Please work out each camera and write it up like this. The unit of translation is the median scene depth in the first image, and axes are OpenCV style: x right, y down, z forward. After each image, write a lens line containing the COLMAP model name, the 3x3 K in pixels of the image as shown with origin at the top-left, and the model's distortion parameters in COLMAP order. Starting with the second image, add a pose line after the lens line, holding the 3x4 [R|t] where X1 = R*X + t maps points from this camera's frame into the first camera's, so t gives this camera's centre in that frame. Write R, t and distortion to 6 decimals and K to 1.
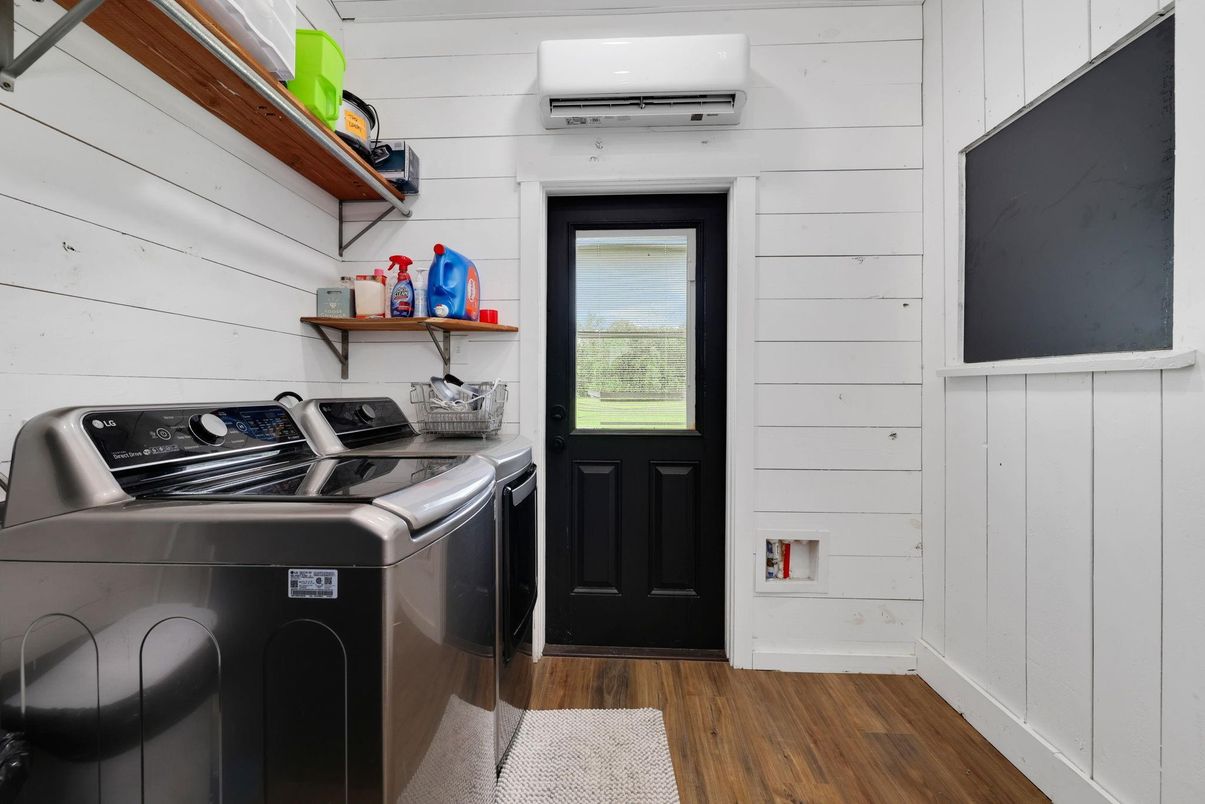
lens RADIAL K [[513.8, 0, 601.6], [0, 513.8, 399.5], [0, 0, 1]] dist [-0.004834, -0.000745]
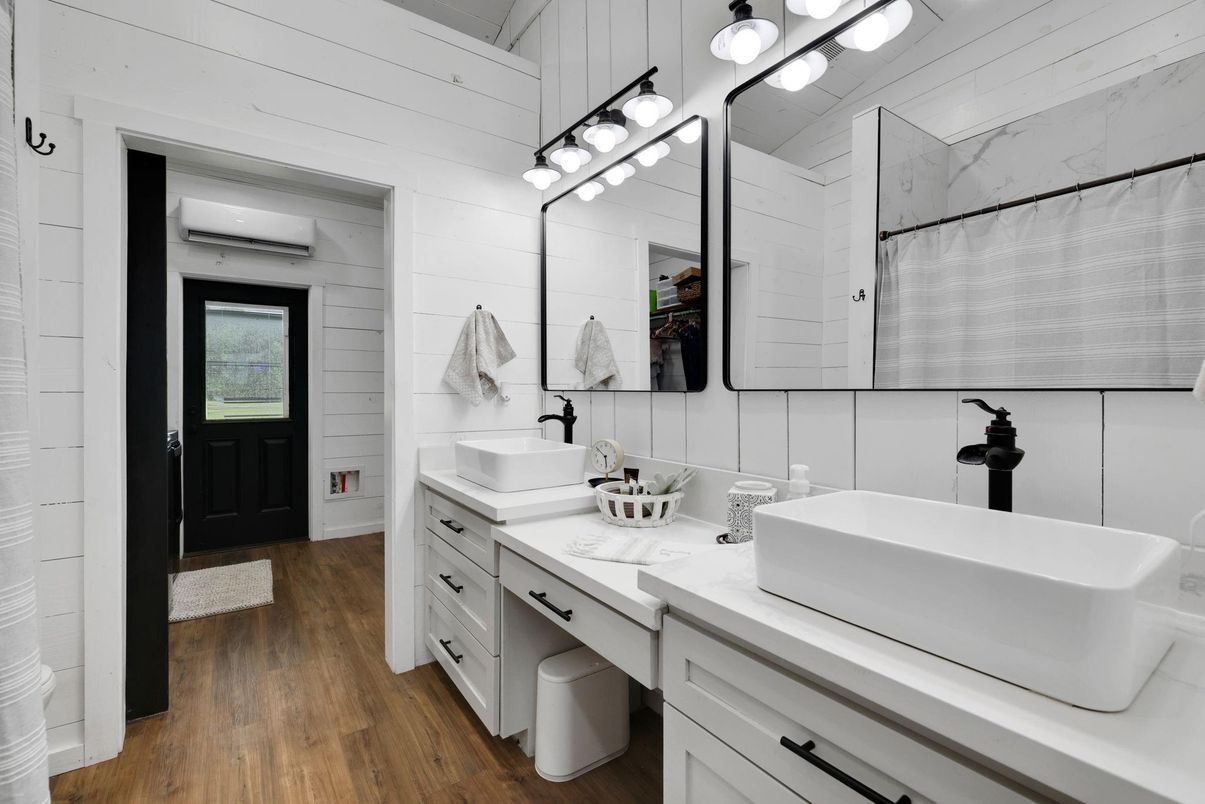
lens RADIAL K [[513.8, 0, 605.1], [0, 513.8, 394.4], [0, 0, 1]] dist [-0.004834, -0.000745]
pose [[0.790543, -0.005746, 0.612379, -0.045599], [0.004382, 0.999983, 0.003725, -0.026494], [-0.612391, -0.000262, 0.790555, -1.148135]]
